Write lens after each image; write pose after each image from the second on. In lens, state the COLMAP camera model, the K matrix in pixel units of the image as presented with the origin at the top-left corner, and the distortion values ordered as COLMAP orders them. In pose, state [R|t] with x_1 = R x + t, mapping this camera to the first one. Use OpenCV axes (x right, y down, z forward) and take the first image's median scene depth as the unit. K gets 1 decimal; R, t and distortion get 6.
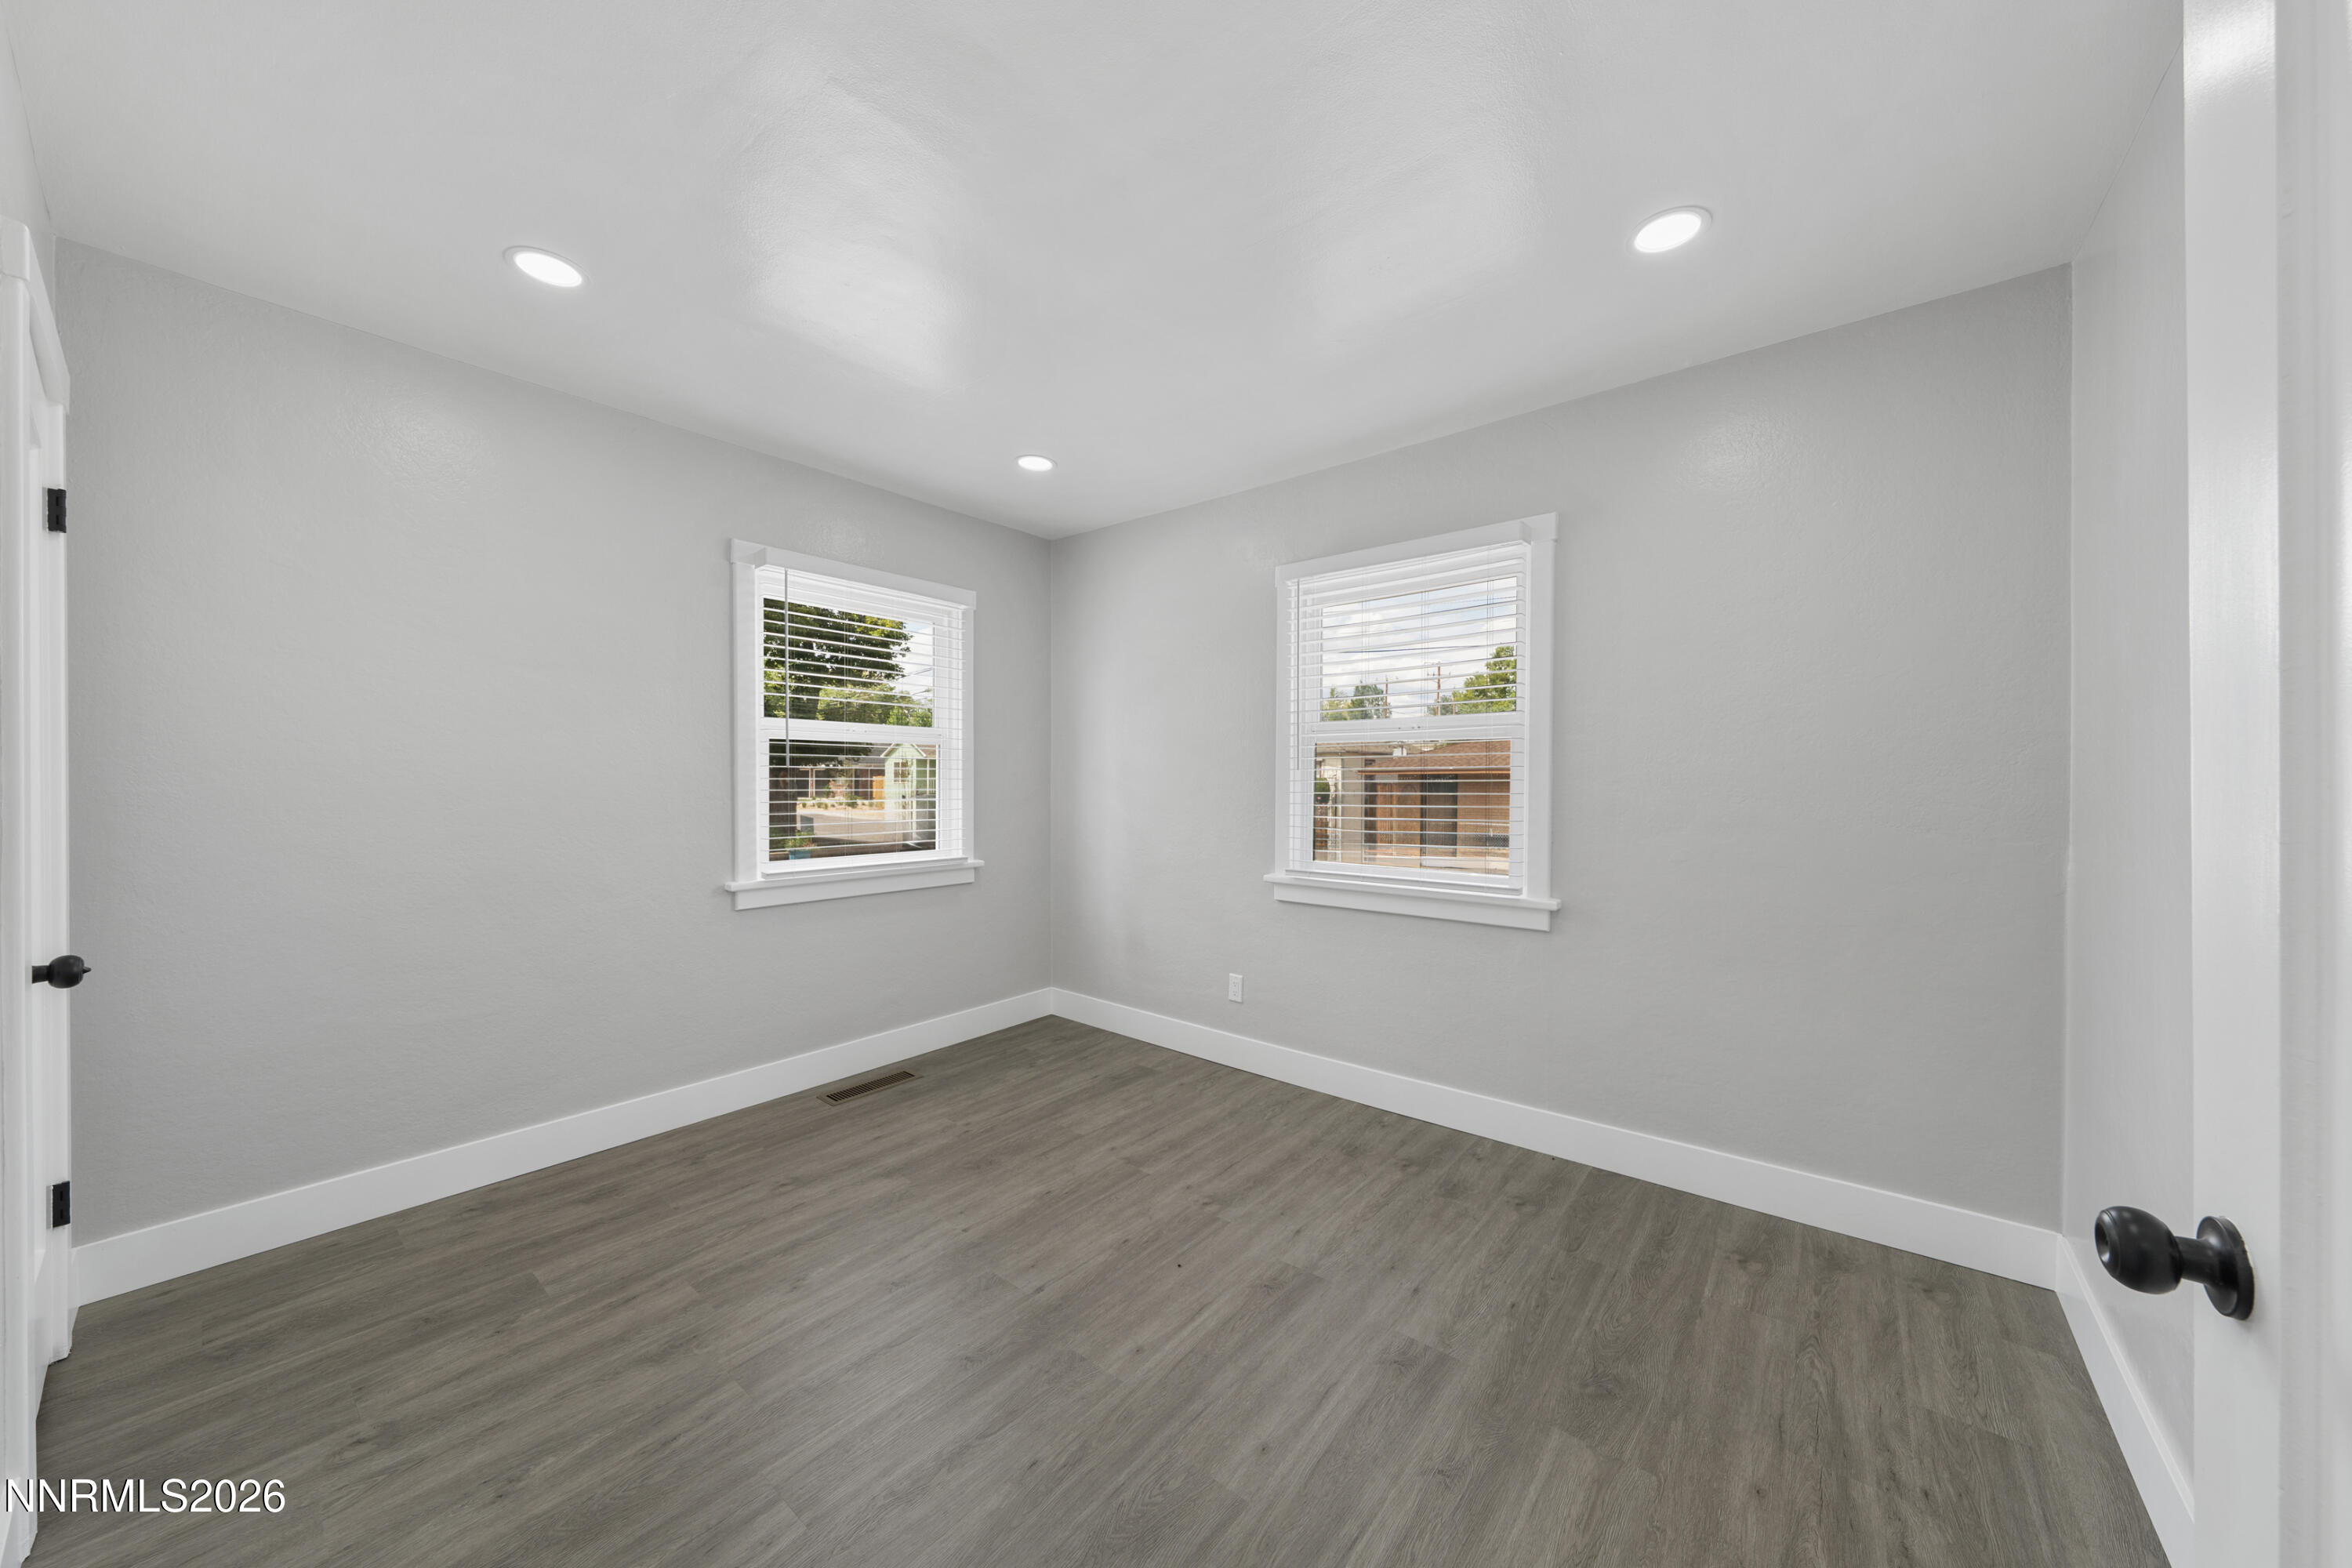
lens RADIAL K [[809.4, 0, 1165.7], [0, 809.4, 779.3], [0, 0, 1]] dist [0.000767, 0.000178]
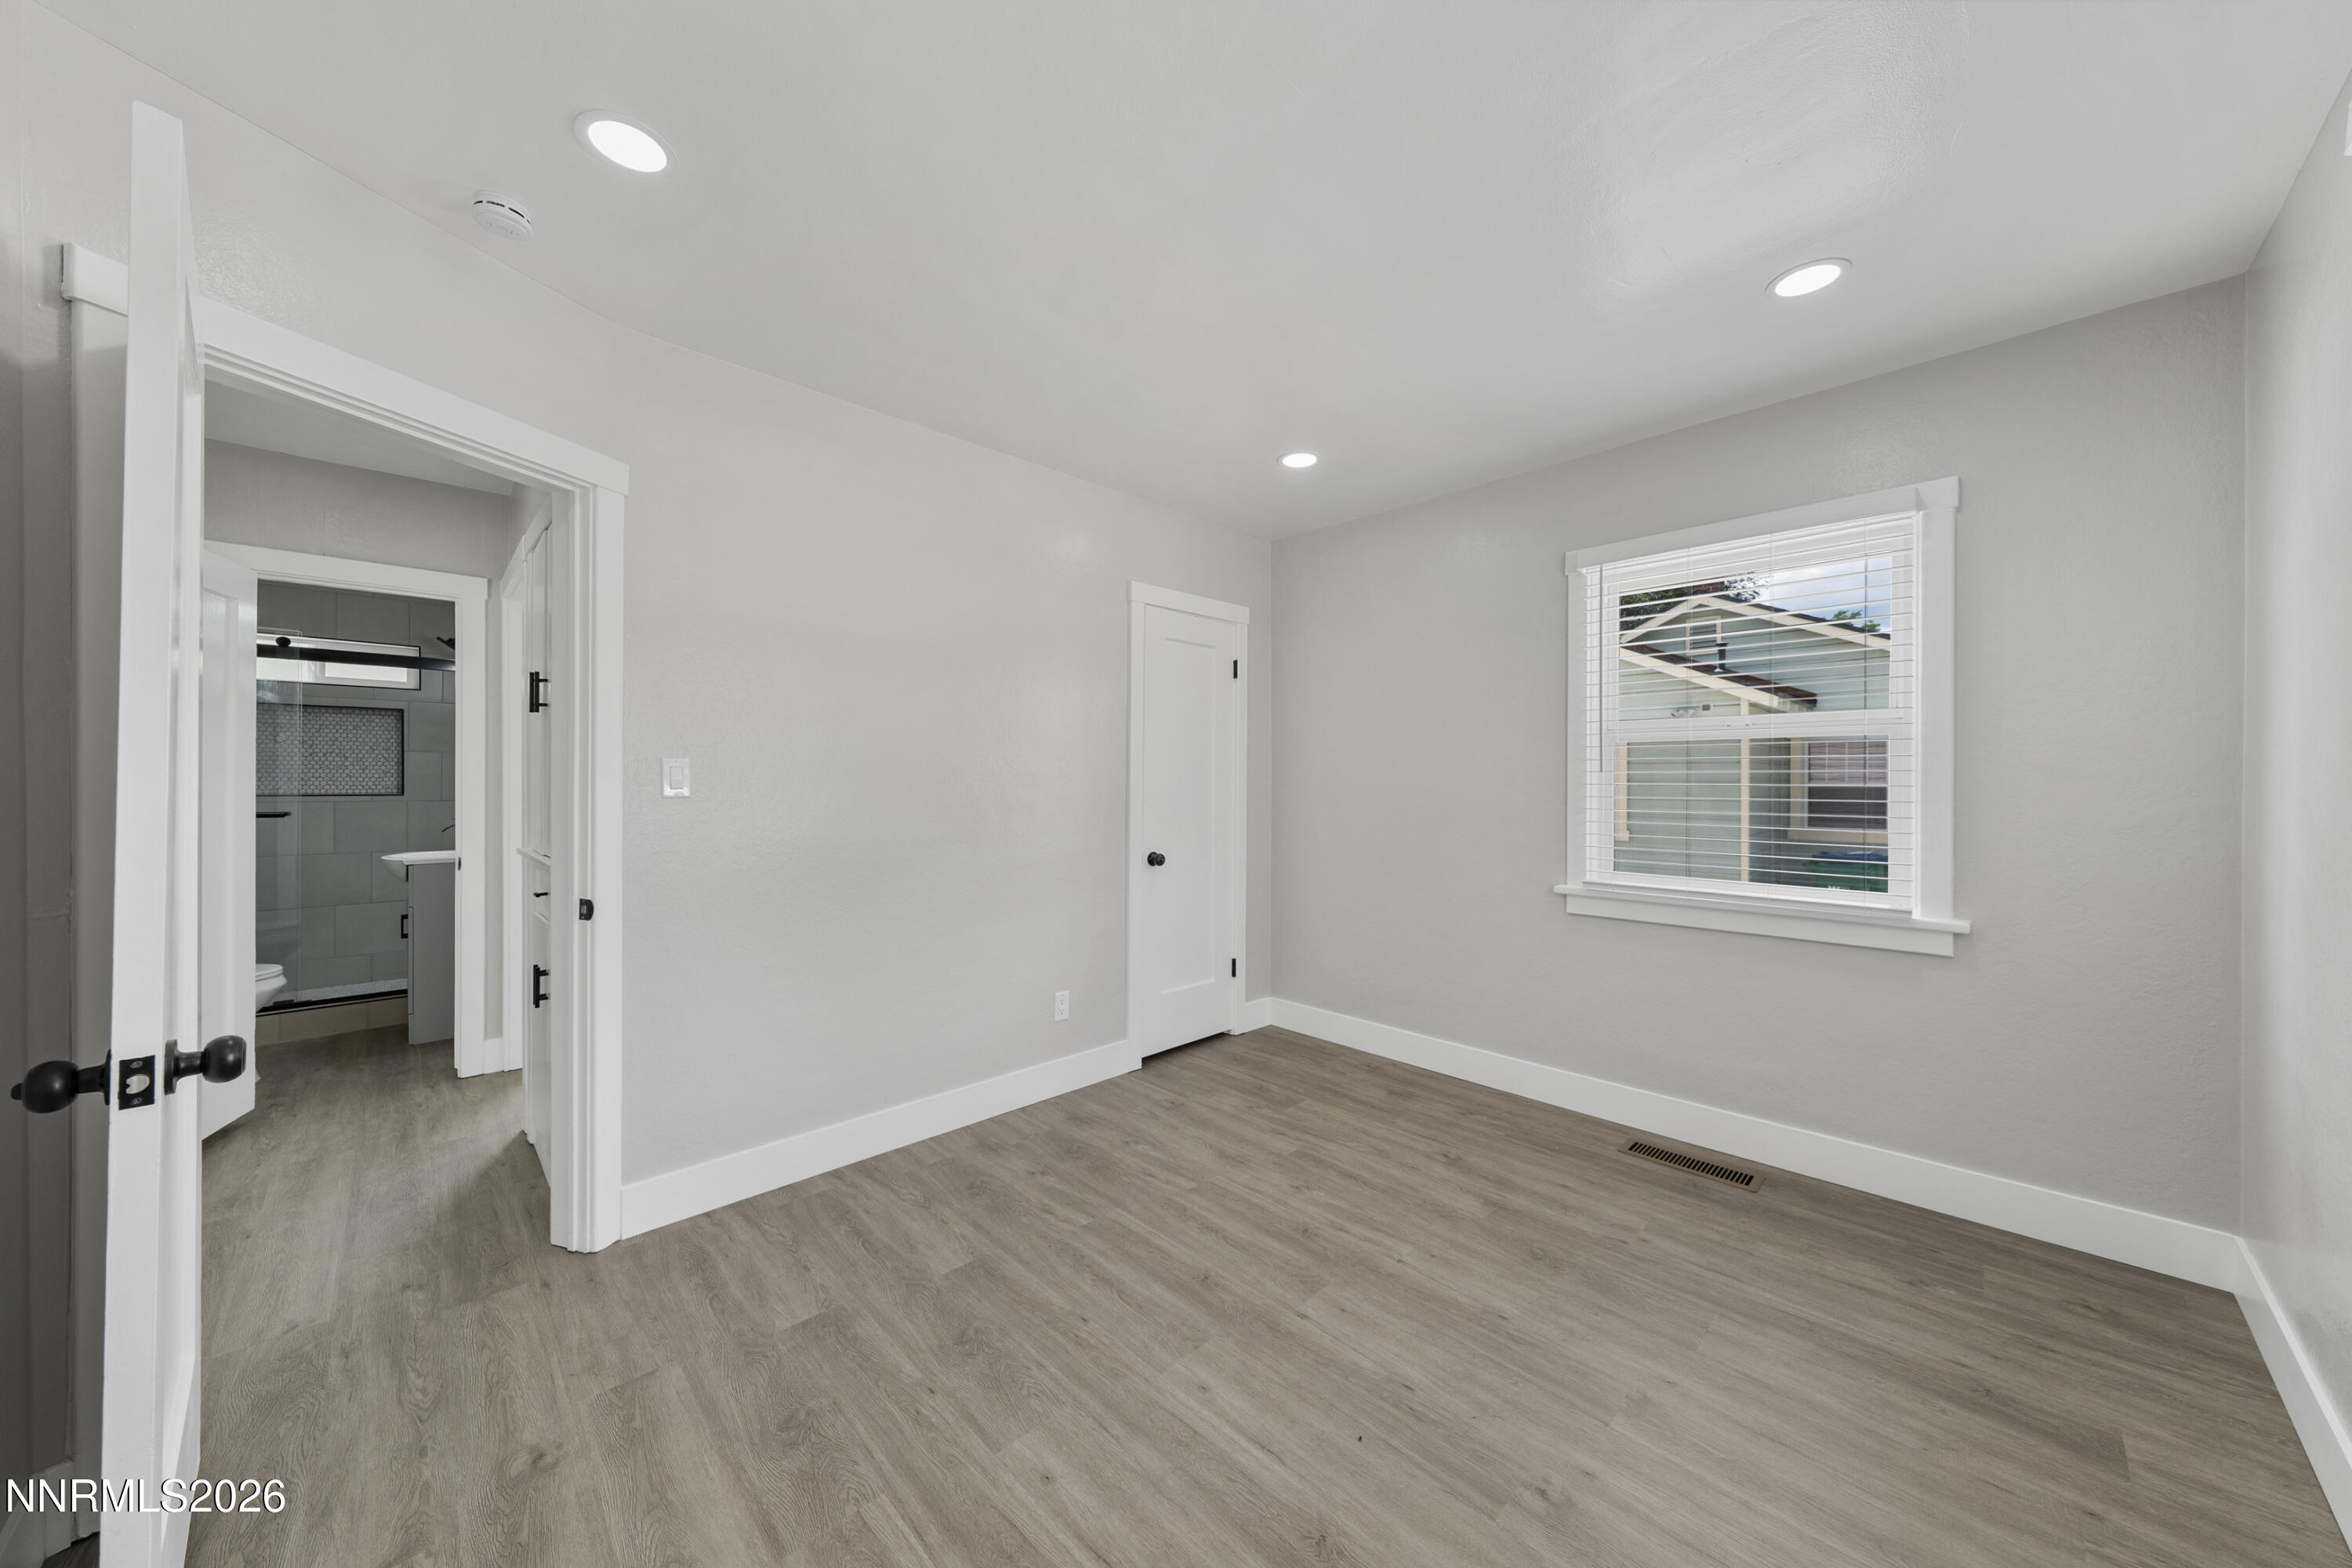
lens RADIAL K [[850.6, 0, 1242.0], [0, 850.6, 781.2], [0, 0, 1]] dist [0.001569, 0.000095]
pose [[-0.097289, -0.002226, -0.995254, 0.722408], [-0.002656, 0.999995, -0.001977, -0.002540], [0.995253, 0.002451, -0.097294, 0.862318]]
